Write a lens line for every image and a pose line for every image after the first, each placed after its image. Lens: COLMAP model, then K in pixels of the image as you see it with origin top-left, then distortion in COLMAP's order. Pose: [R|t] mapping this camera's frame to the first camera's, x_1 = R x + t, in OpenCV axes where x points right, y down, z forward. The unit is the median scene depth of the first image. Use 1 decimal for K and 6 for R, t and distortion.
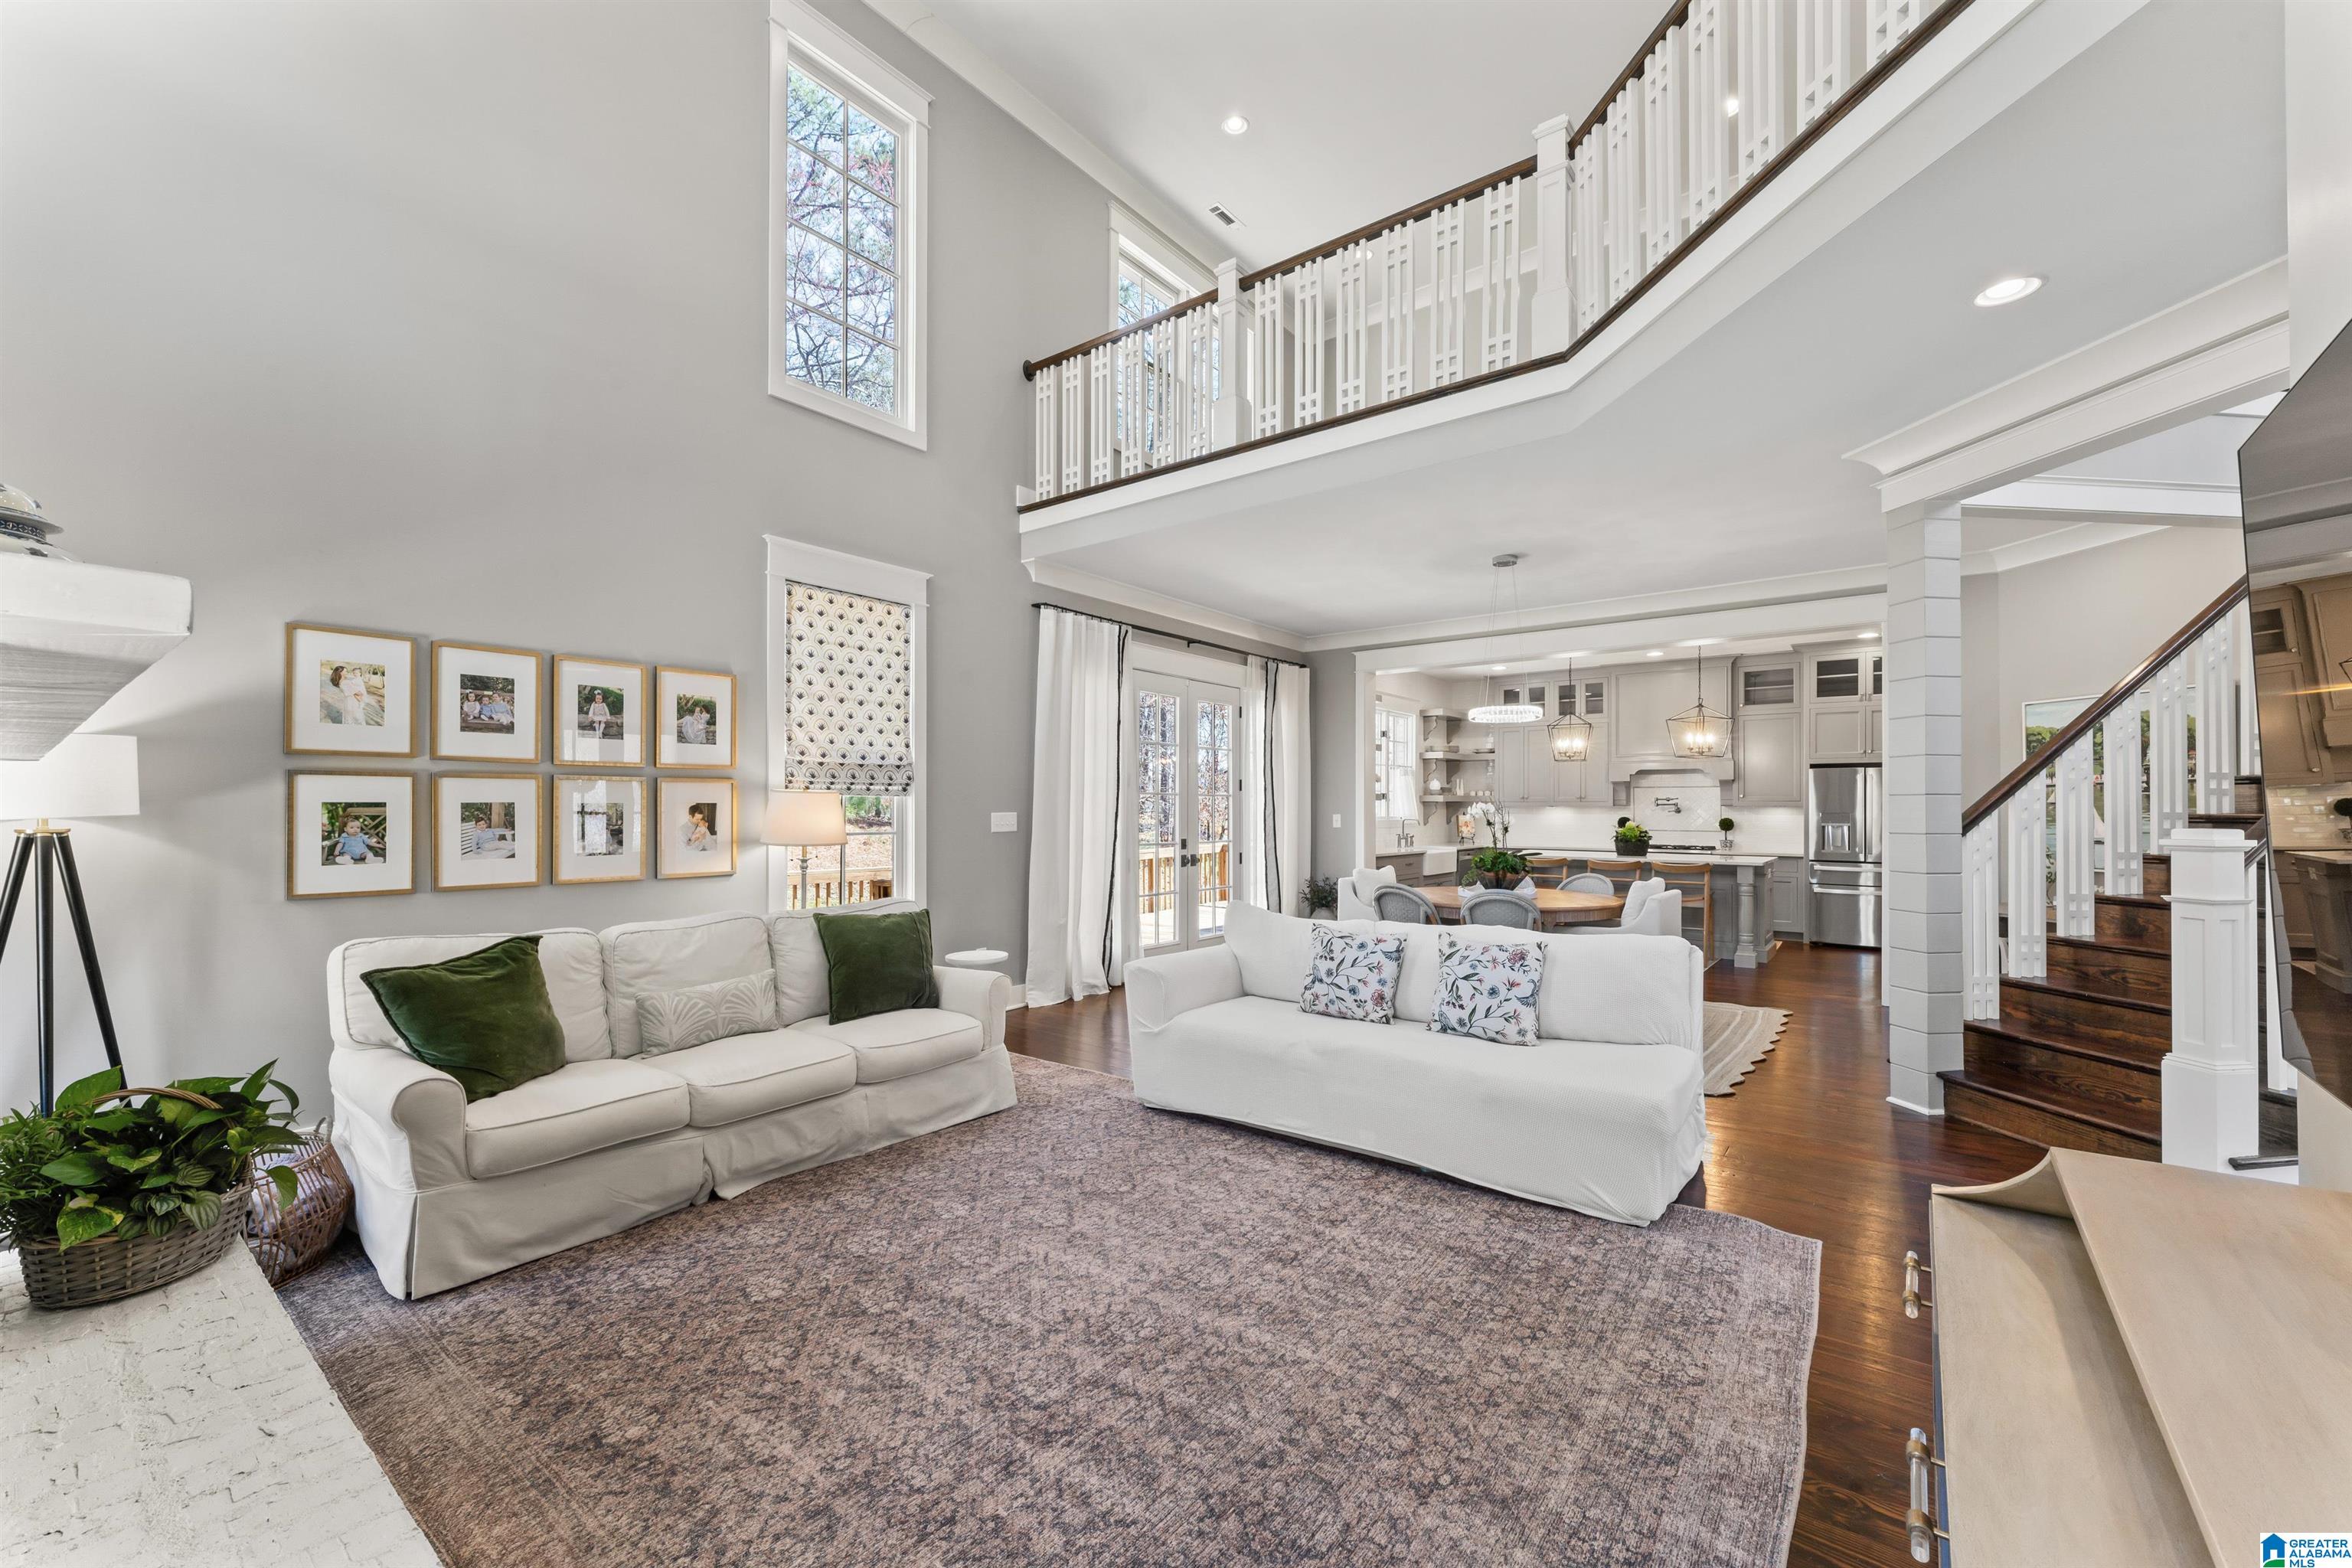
lens RADIAL K [[928.3, 0, 1175.1], [0, 928.3, 793.6], [0, 0, 1]] dist [-0.003265, -0.000043]
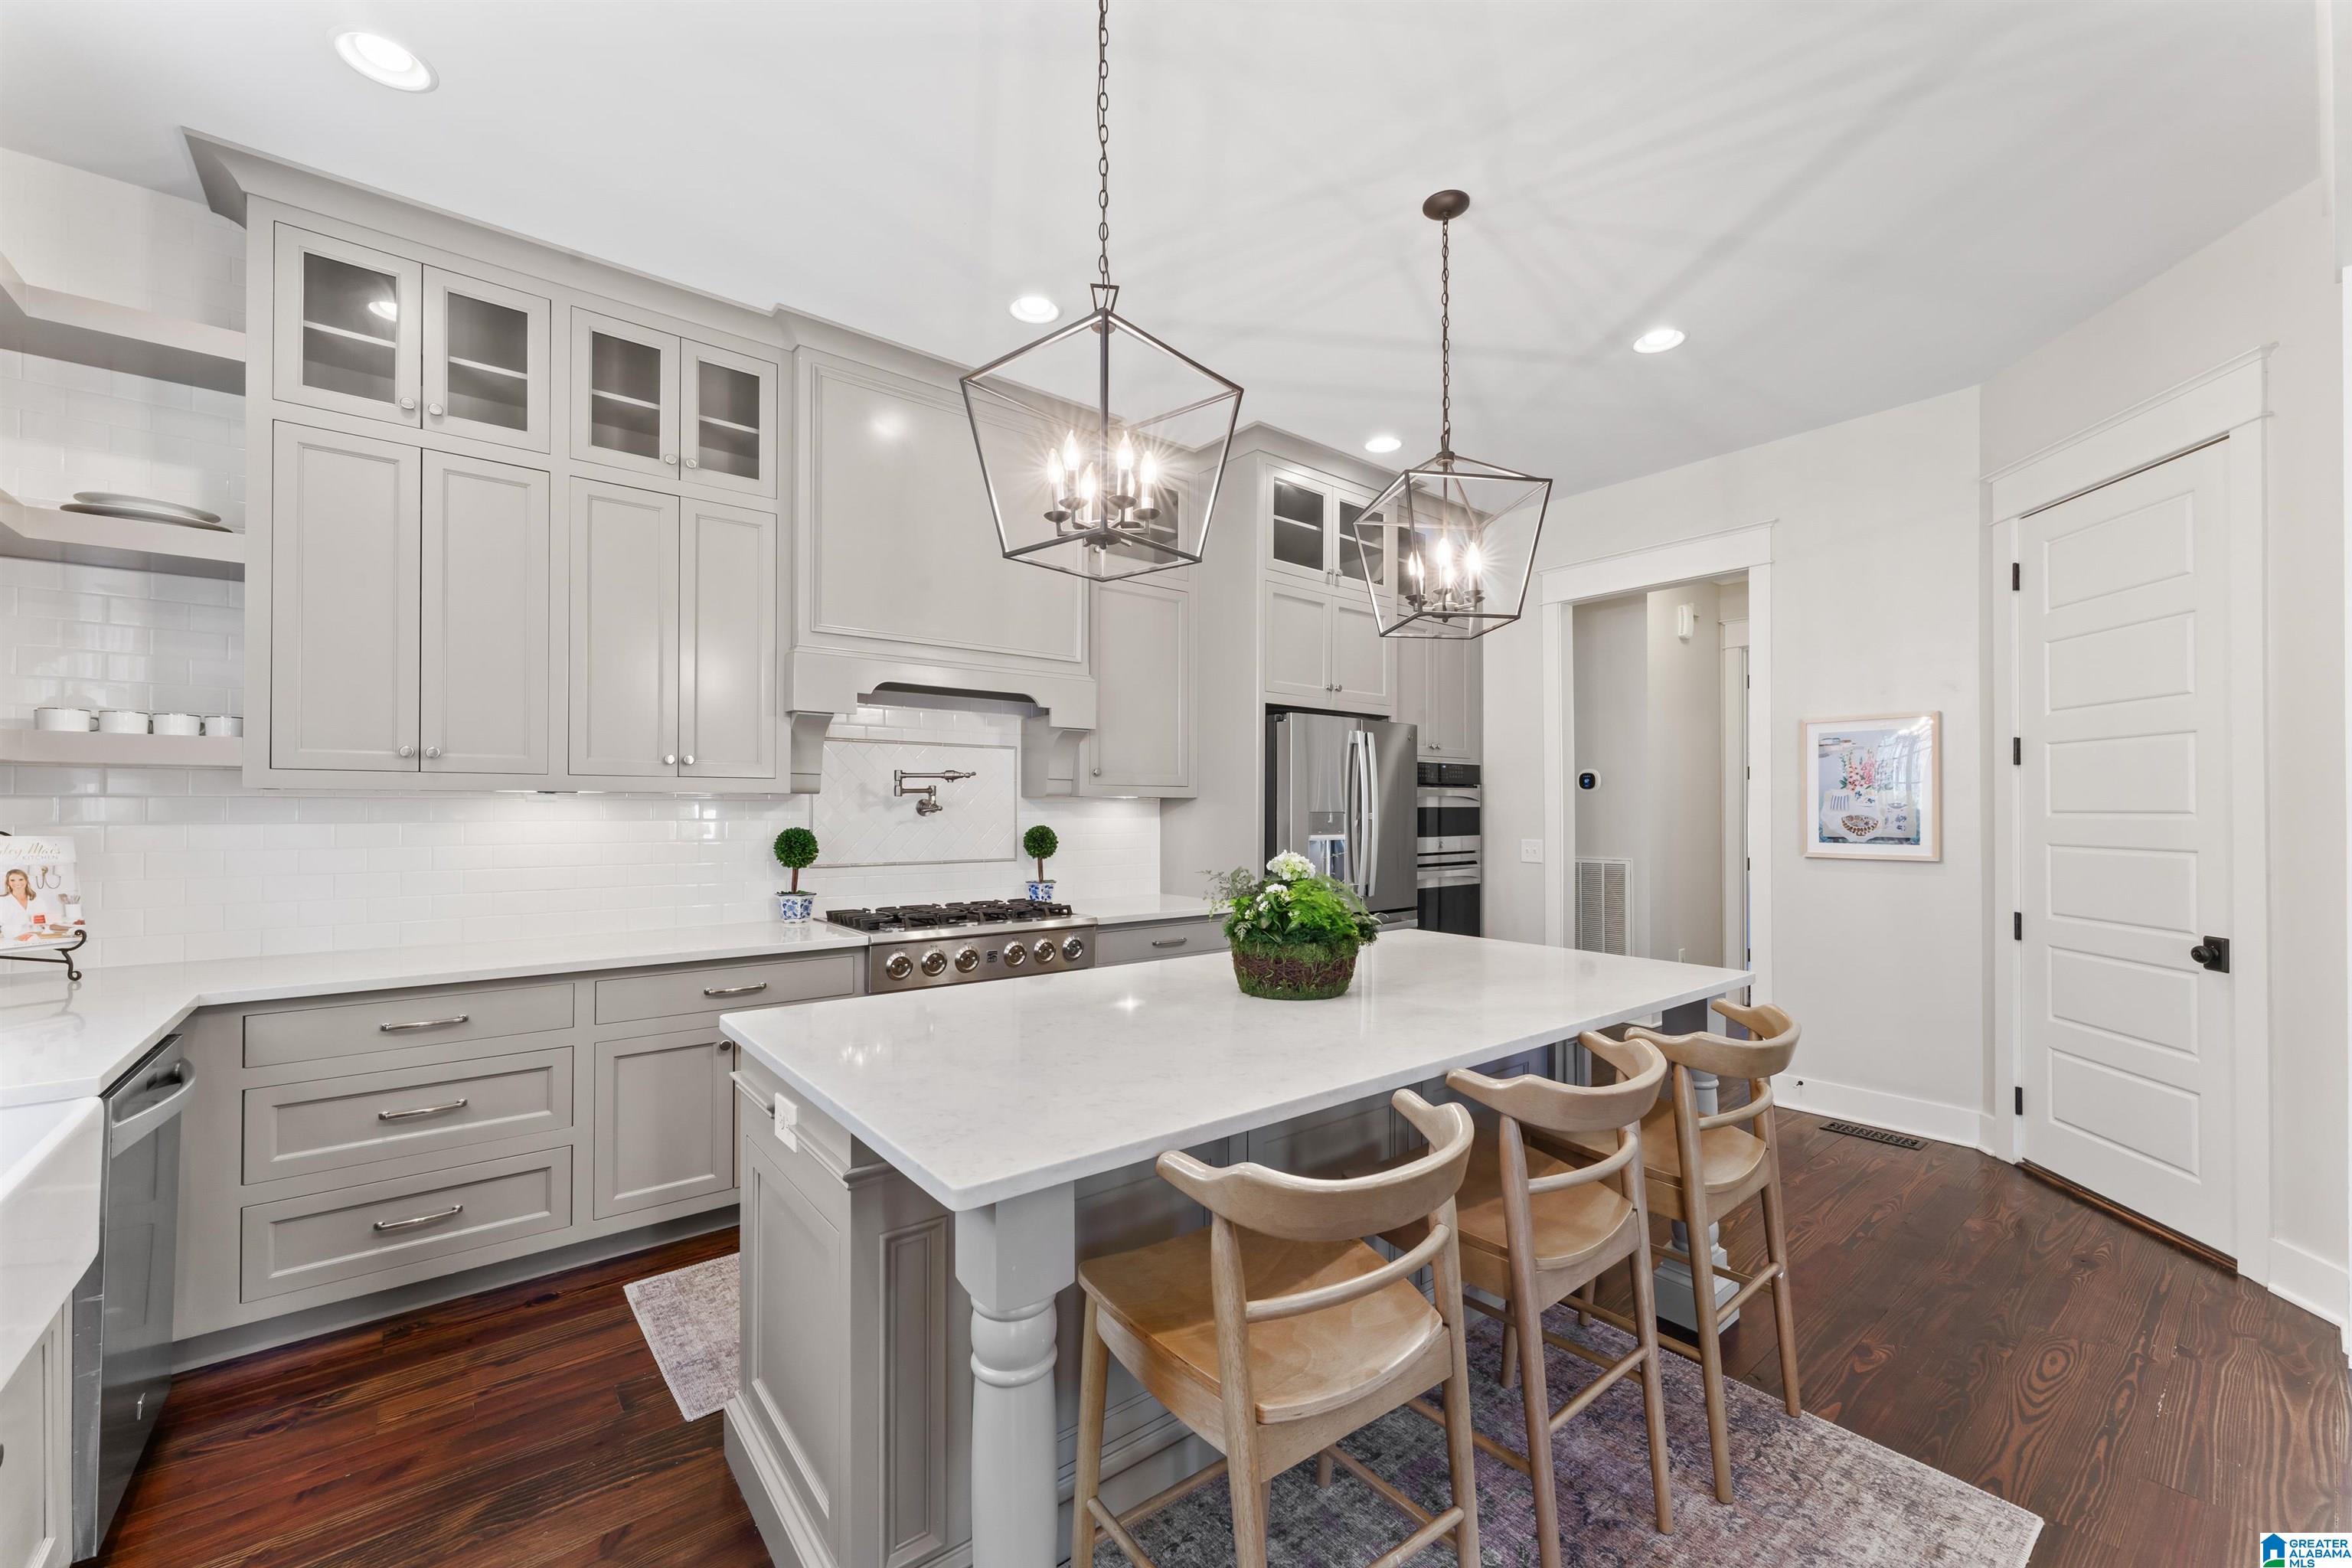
lens RADIAL K [[928.3, 0, 1184.1], [0, 928.3, 800.0], [0, 0, 1]] dist [-0.003265, -0.000043]
pose [[0.203708, 0.006999, 0.979007, 0.202758], [-0.017061, 0.999848, -0.003598, 0.014765], [-0.978883, -0.015970, 0.203796, 0.815480]]
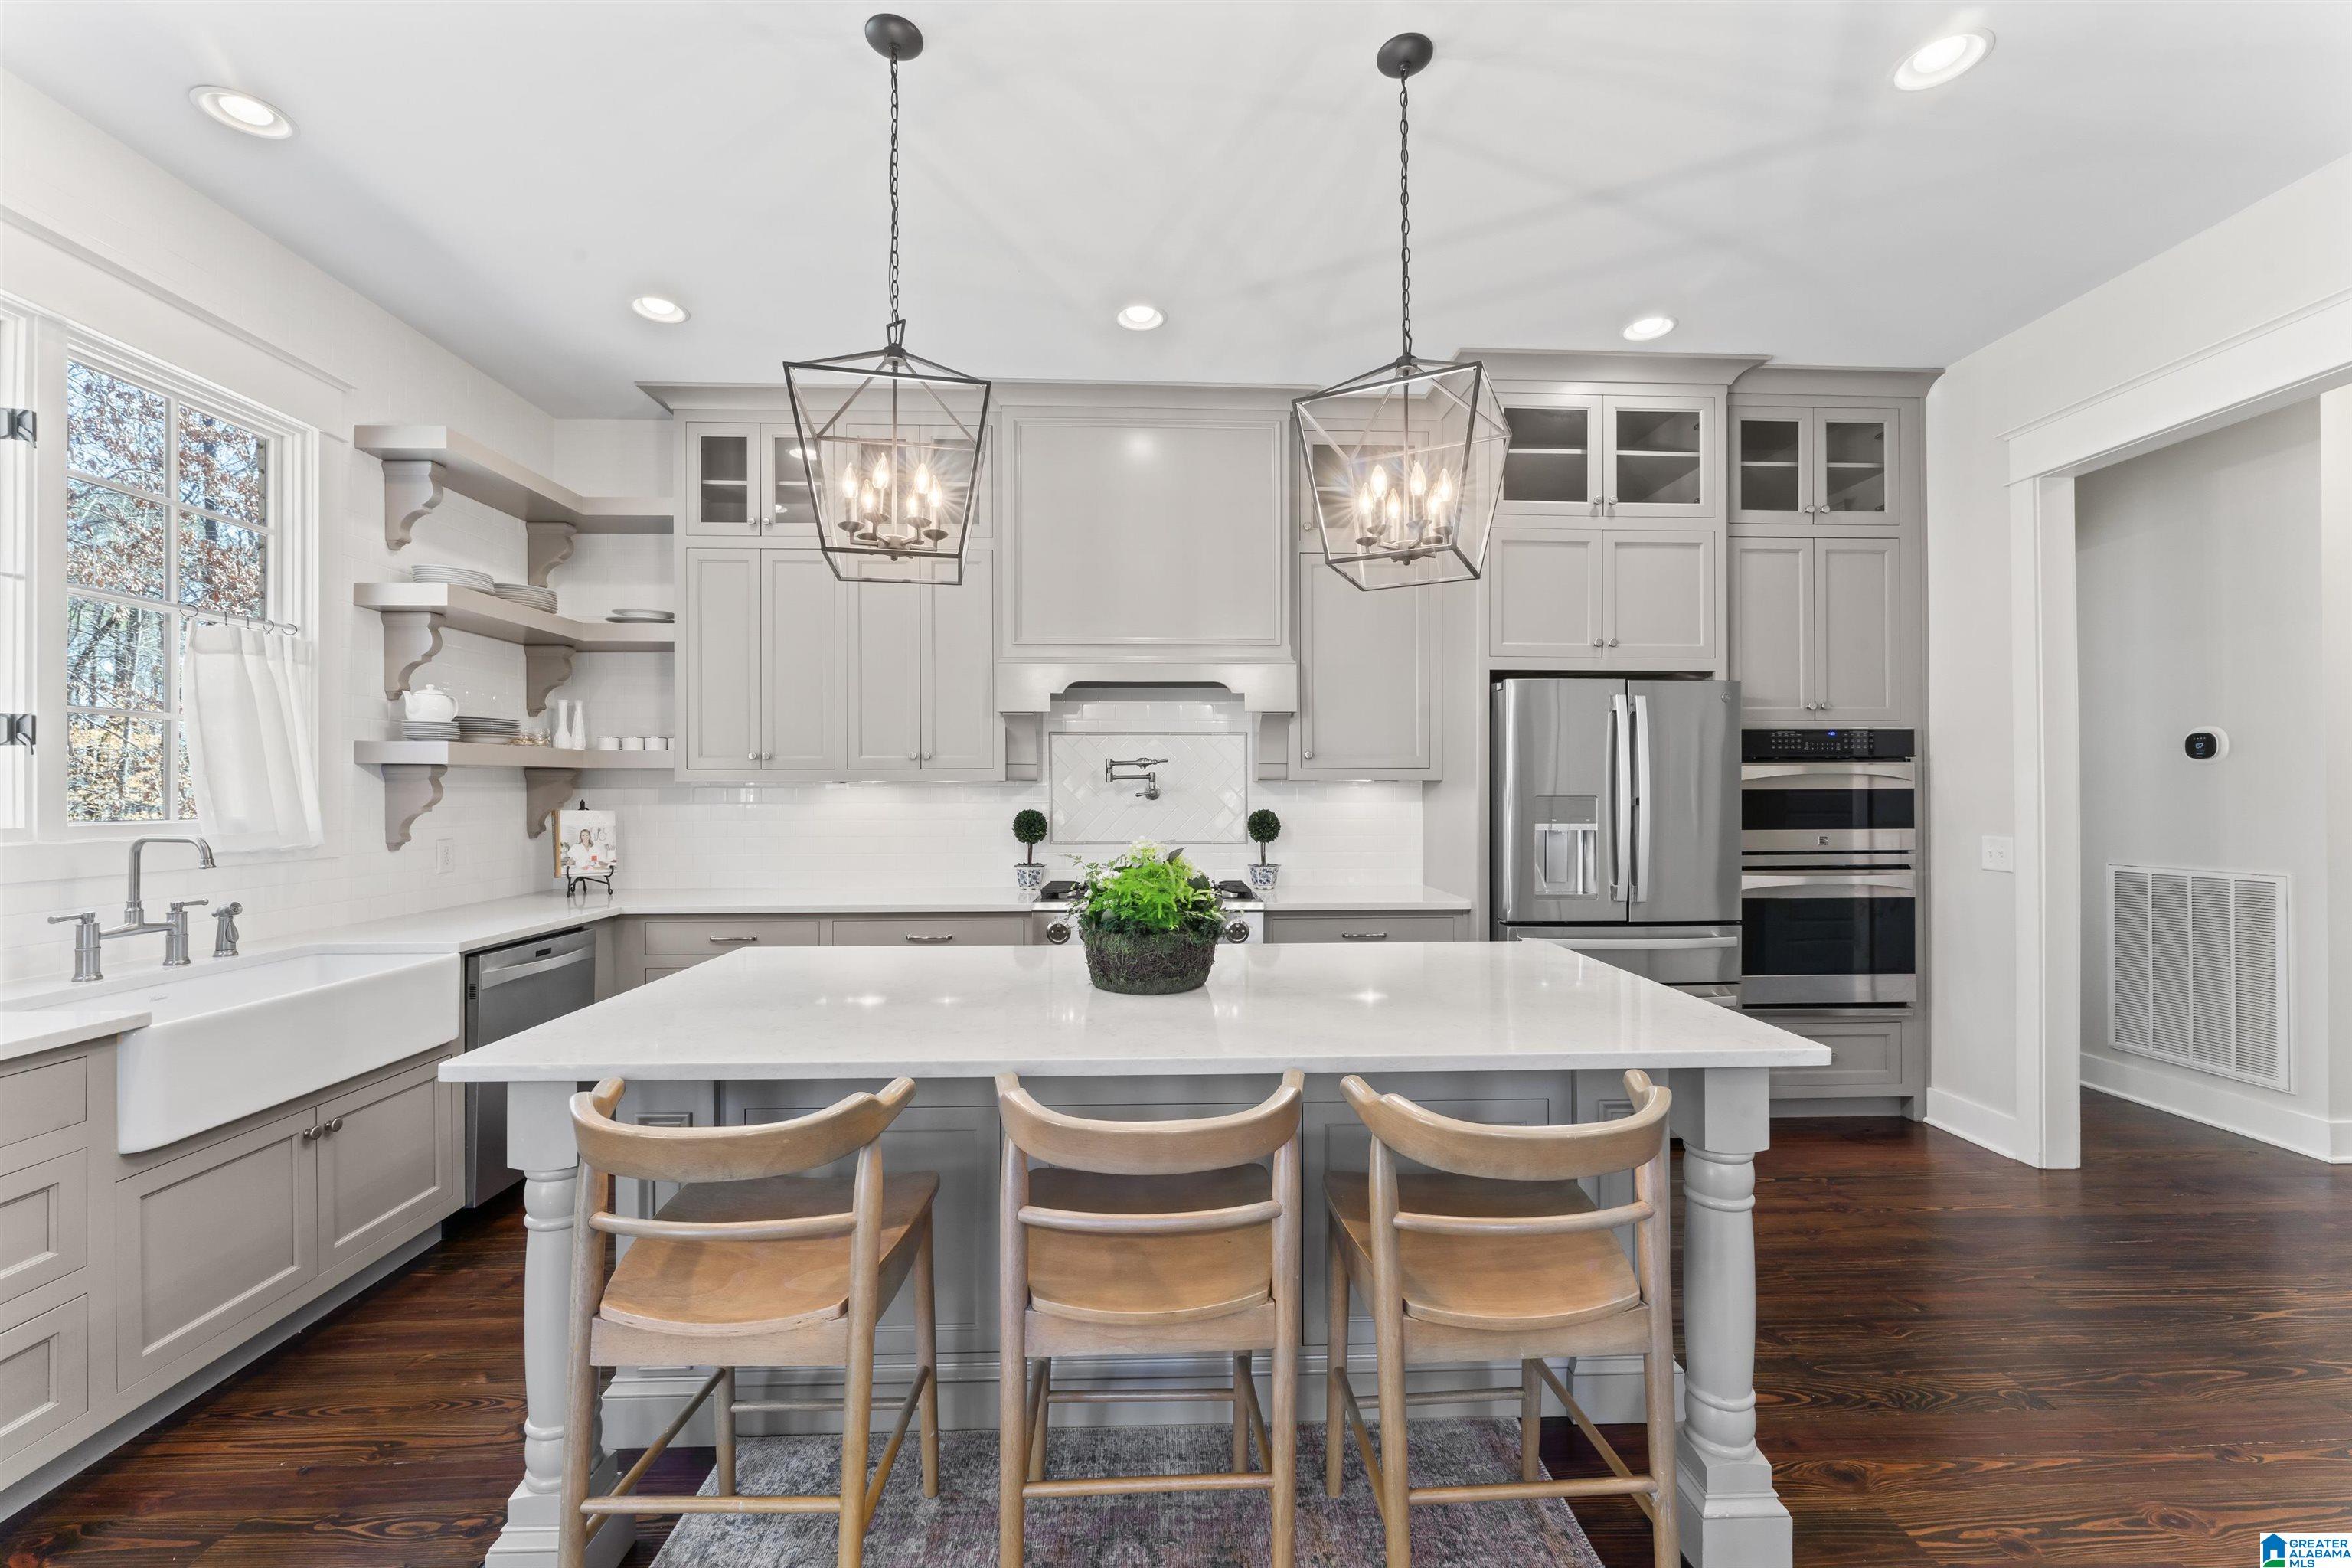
lens RADIAL K [[928.3, 0, 1181.8], [0, 928.3, 791.7], [0, 0, 1]] dist [-0.003265, -0.000043]
pose [[0.746451, -0.002264, 0.665437, 0.282426], [-0.006875, 0.999915, 0.011114, 0.013456], [-0.665405, -0.012871, 0.746371, 0.684828]]
